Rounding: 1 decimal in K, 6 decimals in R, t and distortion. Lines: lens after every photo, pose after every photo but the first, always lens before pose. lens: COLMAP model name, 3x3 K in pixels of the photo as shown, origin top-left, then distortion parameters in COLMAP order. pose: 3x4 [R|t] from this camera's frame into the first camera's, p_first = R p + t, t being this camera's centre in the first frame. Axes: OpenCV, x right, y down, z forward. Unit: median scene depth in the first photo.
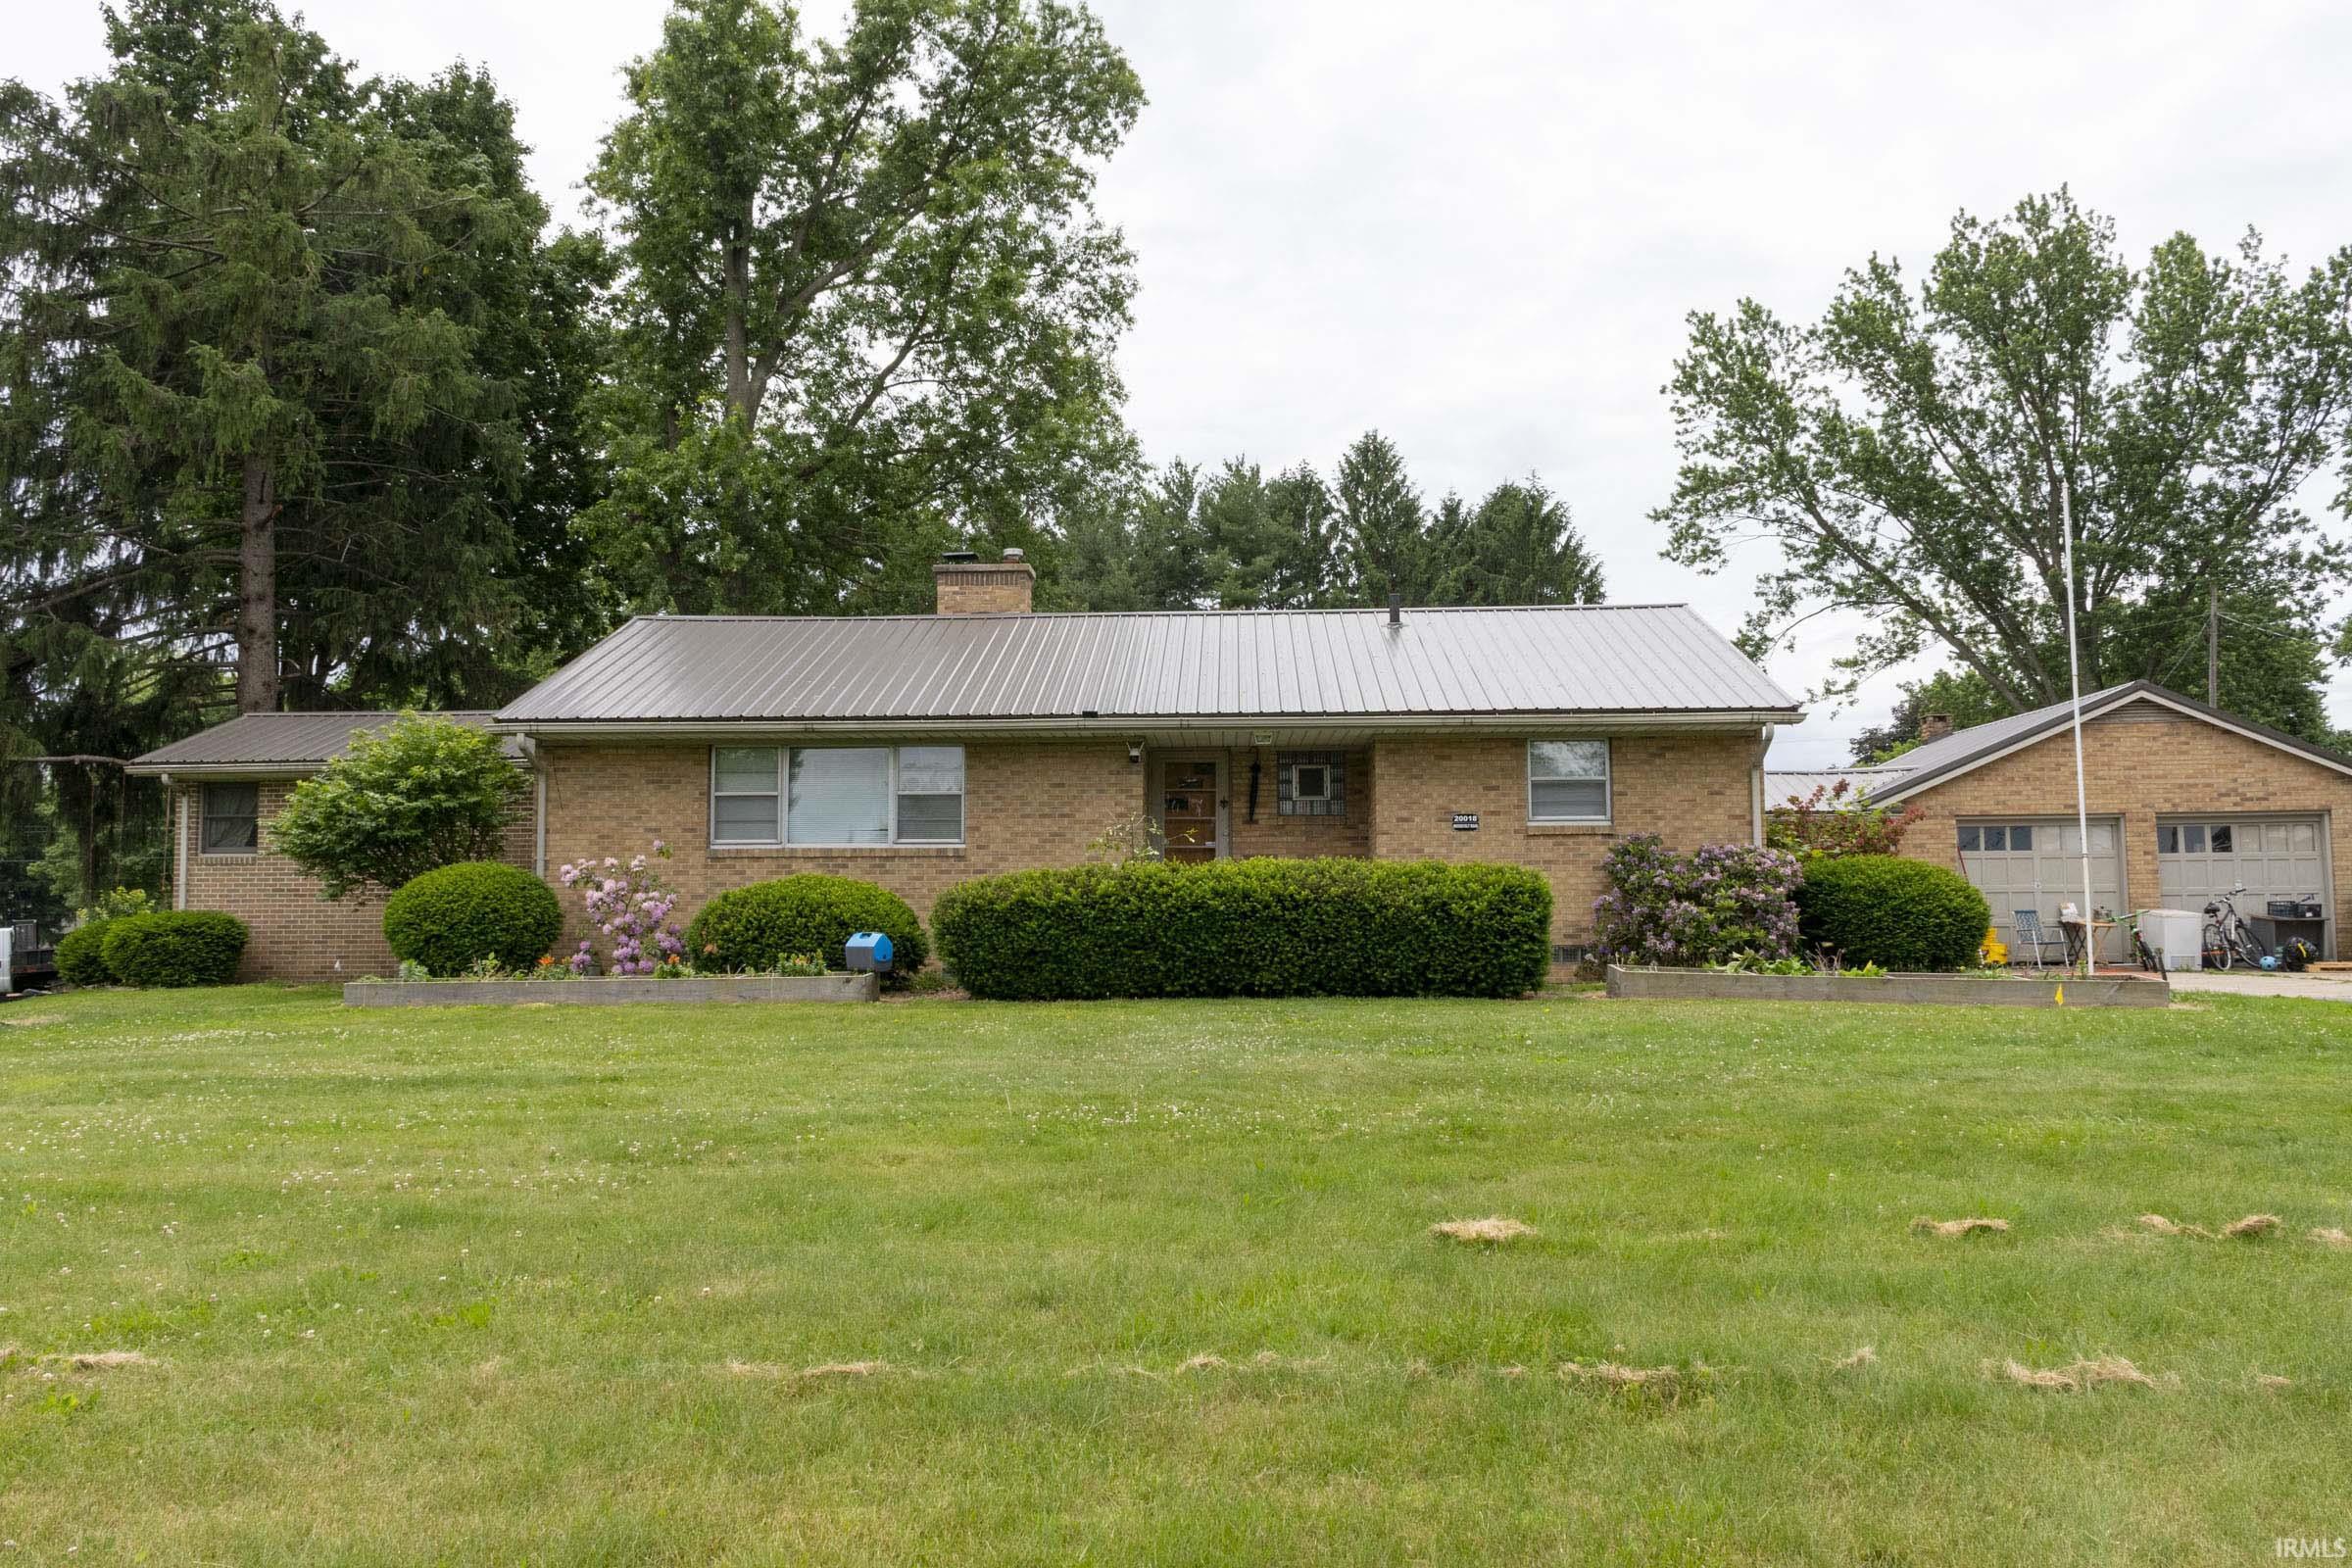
lens RADIAL K [[1860.7, 0, 1176.0], [0, 1860.7, 784.0], [0, 0, 1]] dist [-0.009801, -0.004440]
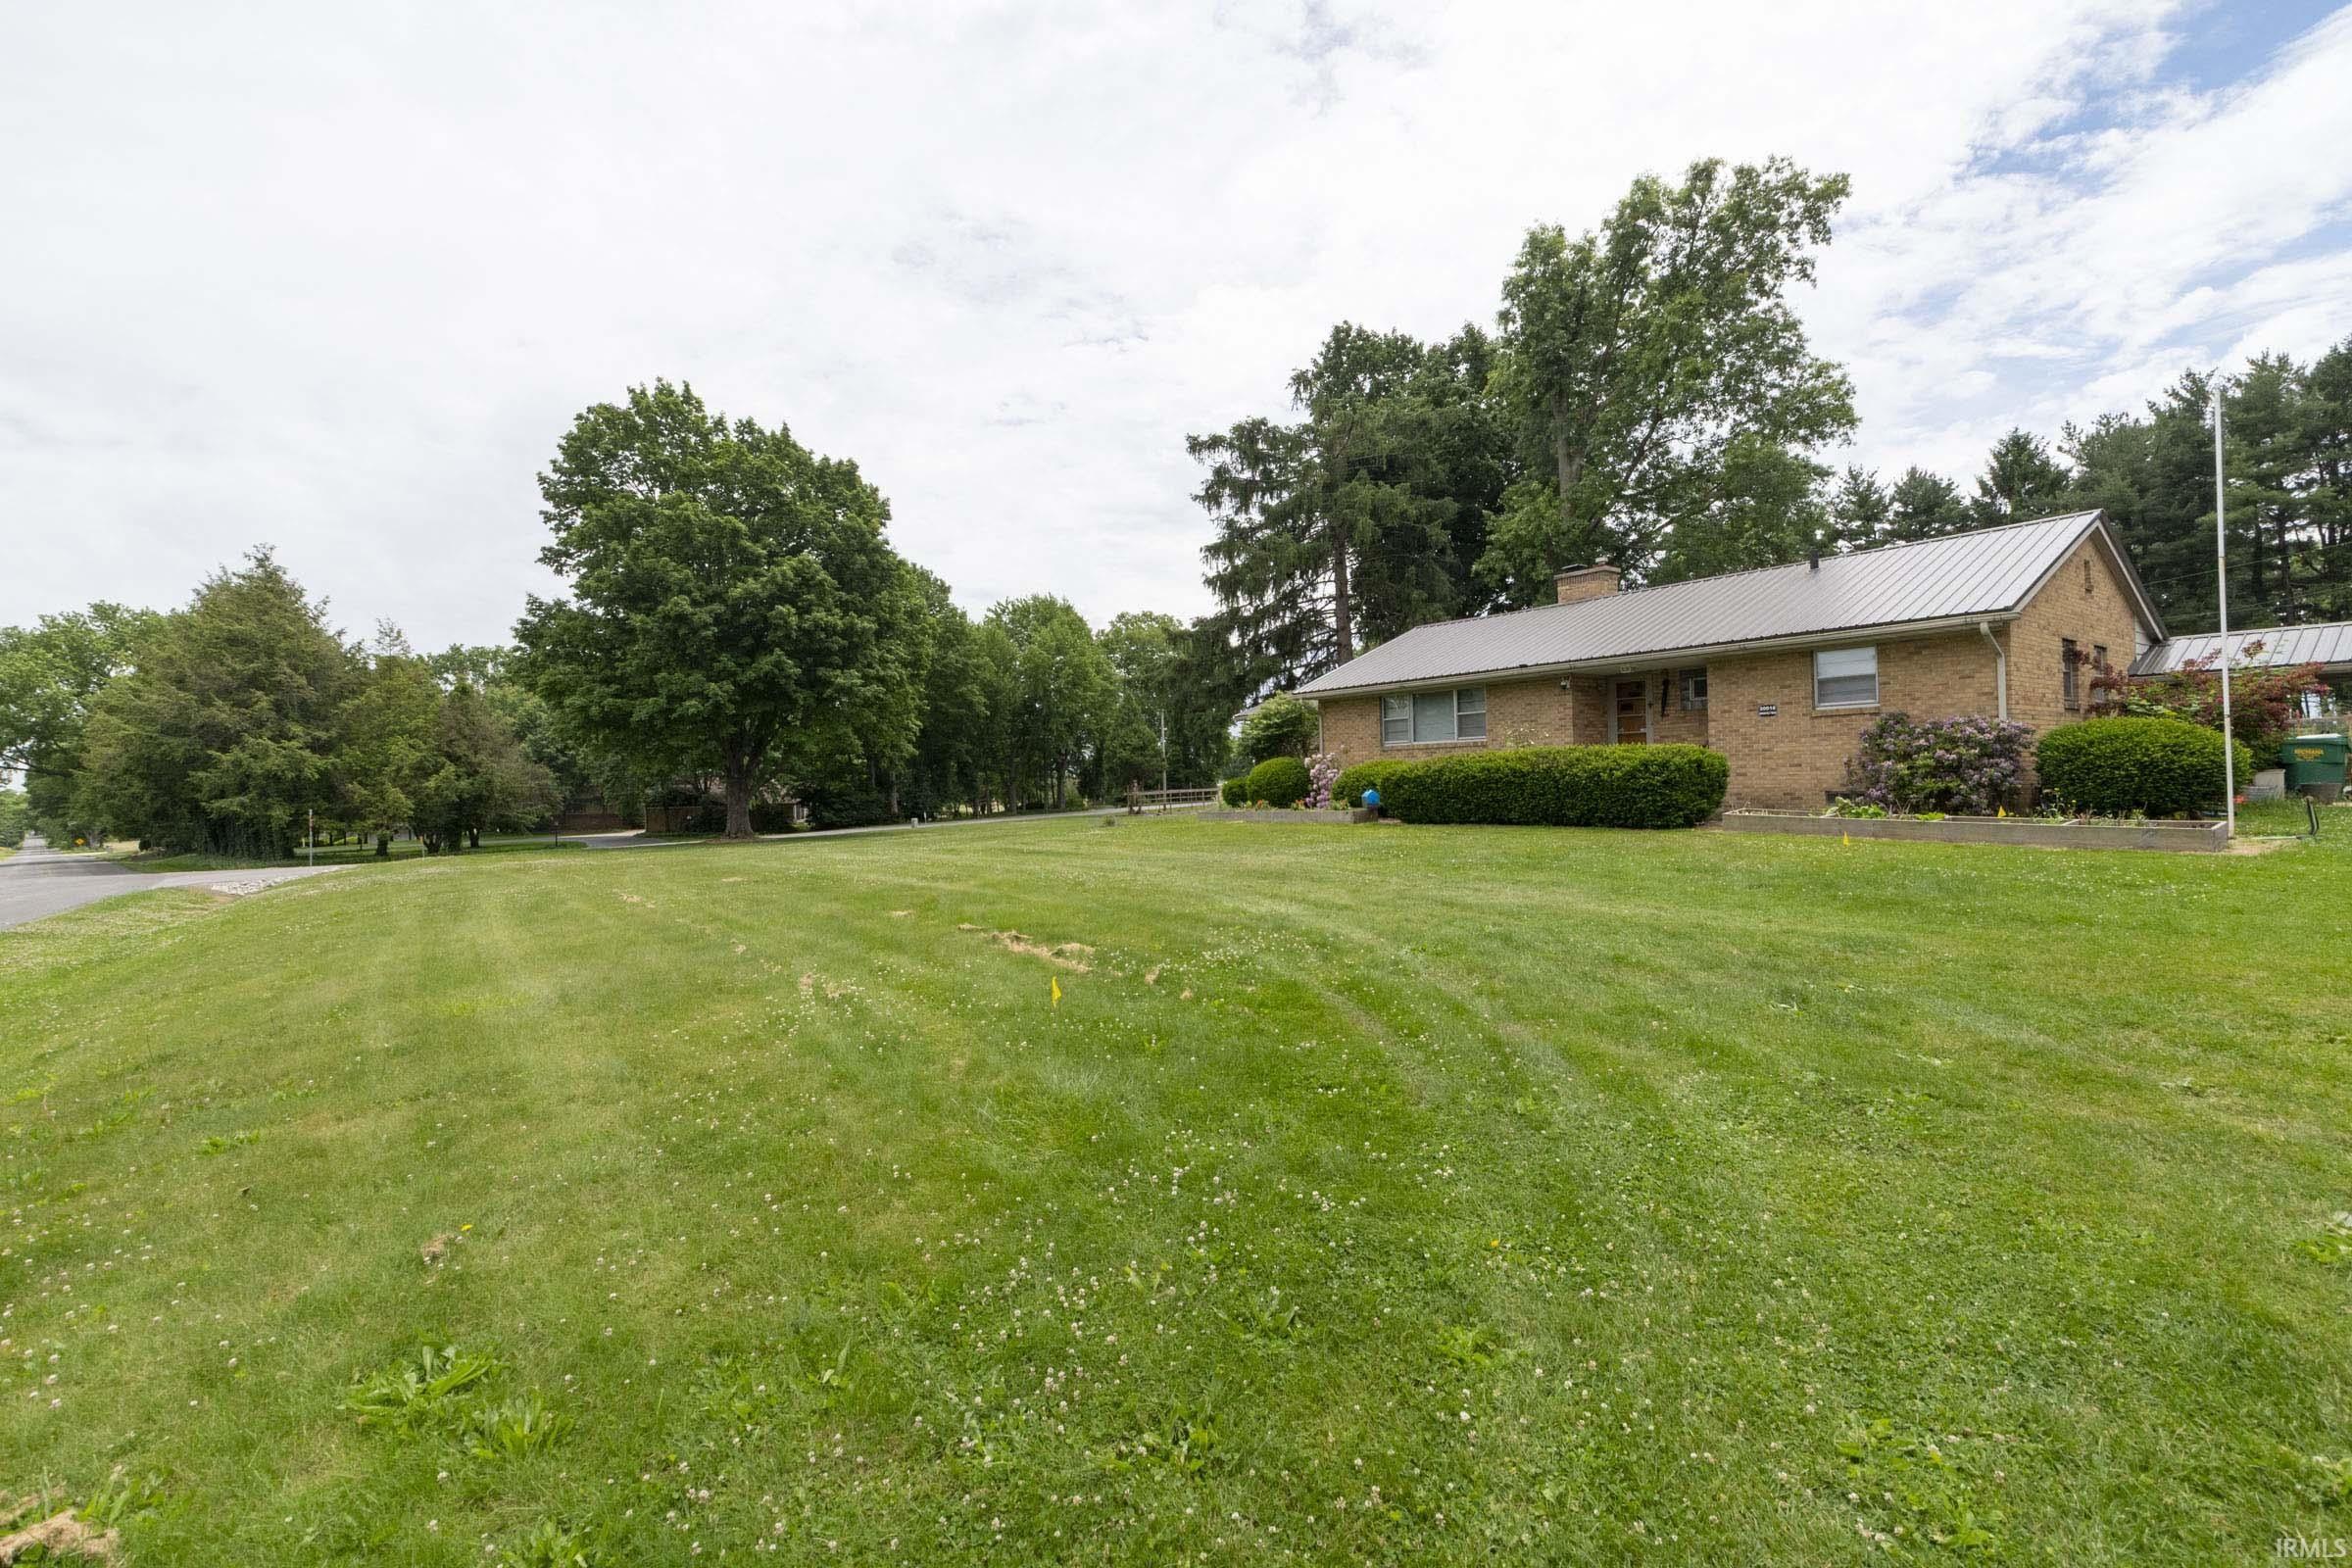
lens RADIAL K [[1044.6, 0, 1121.7], [0, 1044.6, 774.2], [0, 0, 1]] dist [-0.030139, 0.007589]
pose [[0.592172, -0.016460, -0.805644, 0.518382], [0.088634, 0.995055, 0.044819, -0.012129], [0.800922, -0.097948, 0.590703, 0.076016]]
